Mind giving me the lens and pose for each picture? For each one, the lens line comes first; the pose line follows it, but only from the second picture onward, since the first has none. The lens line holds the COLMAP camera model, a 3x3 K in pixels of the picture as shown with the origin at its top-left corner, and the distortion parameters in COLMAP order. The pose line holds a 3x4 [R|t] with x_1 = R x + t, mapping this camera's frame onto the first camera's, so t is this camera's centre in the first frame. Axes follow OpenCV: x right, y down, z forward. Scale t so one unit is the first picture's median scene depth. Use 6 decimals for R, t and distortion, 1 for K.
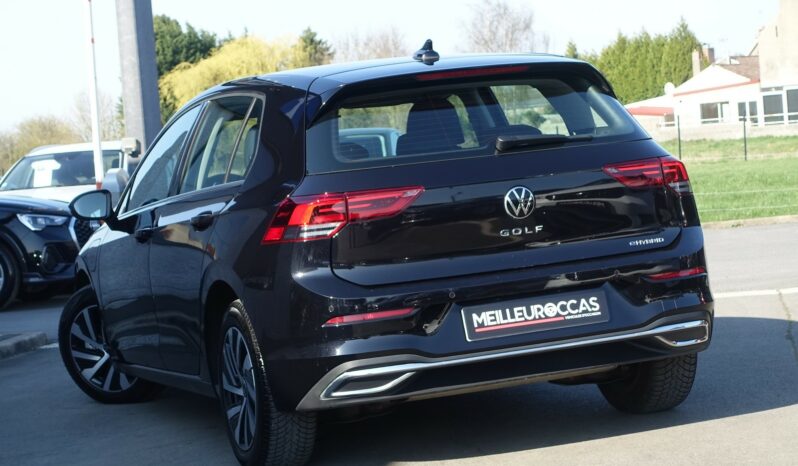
lens RADIAL K [[1855.8, 0, 399.0], [0, 1855.8, 233.0], [0, 0, 1]] dist [-0.089282, -0.416482]
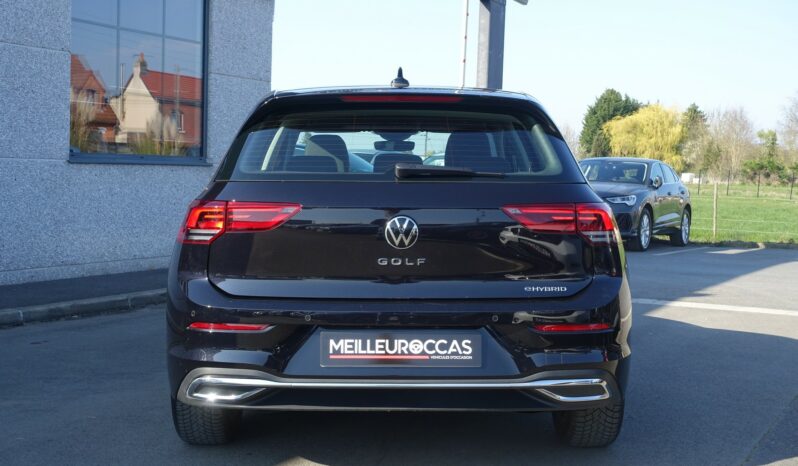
lens RADIAL K [[992.7, 0, 399.0], [0, 992.7, 233.0], [0, 0, 1]] dist [-0.028011, -0.045808]
pose [[0.937611, 0.127581, -0.323434, 0.232480], [-0.117957, 0.991796, 0.049273, -0.041774], [0.327066, -0.008048, 0.944967, 0.505994]]
